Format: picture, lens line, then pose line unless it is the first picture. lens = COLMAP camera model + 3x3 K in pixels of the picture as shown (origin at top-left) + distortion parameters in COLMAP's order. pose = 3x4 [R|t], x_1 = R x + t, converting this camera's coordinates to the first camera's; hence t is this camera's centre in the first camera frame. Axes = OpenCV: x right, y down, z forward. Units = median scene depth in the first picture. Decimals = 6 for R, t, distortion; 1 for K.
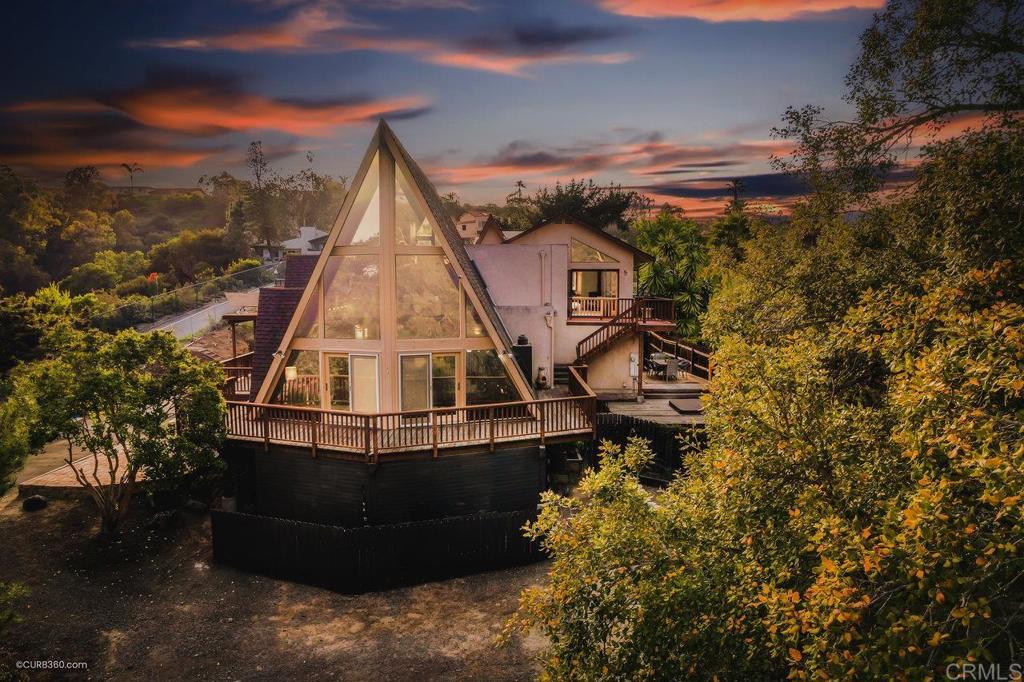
lens RADIAL K [[634.6, 0, 517.3], [0, 634.6, 346.6], [0, 0, 1]] dist [-0.000150, -0.000827]
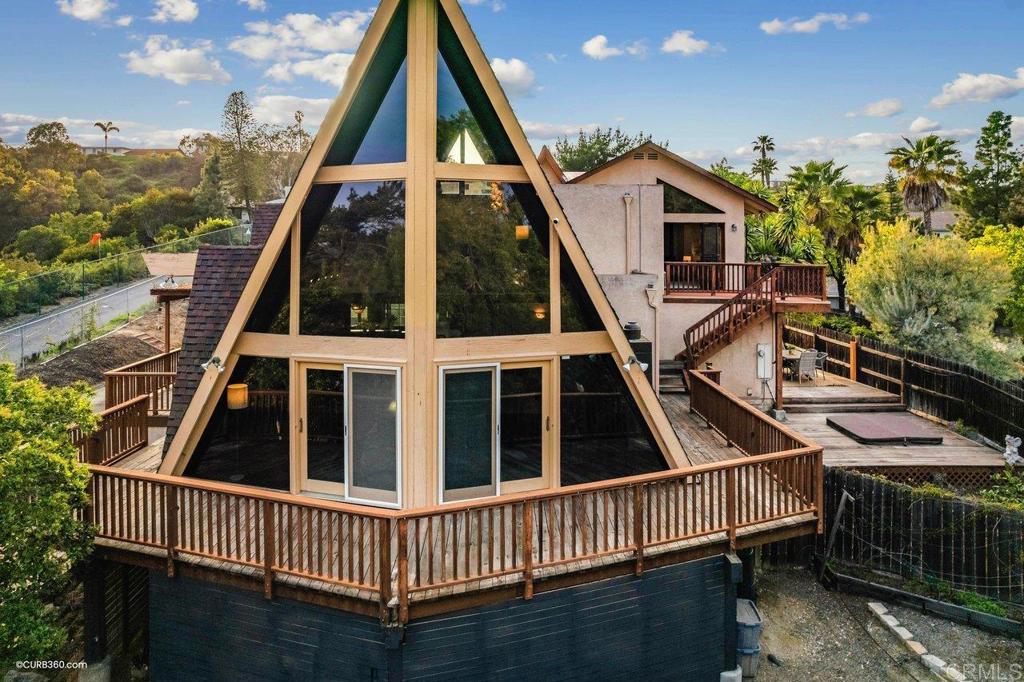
lens RADIAL K [[666.1, 0, 518.2], [0, 666.1, 266.7], [0, 0, 1]] dist [-0.024924, 0.016544]
pose [[0.999961, -0.000777, 0.008803, -0.082504], [0.001440, 0.997137, -0.075608, -0.018796], [-0.008719, 0.075618, 0.997099, 0.291188]]
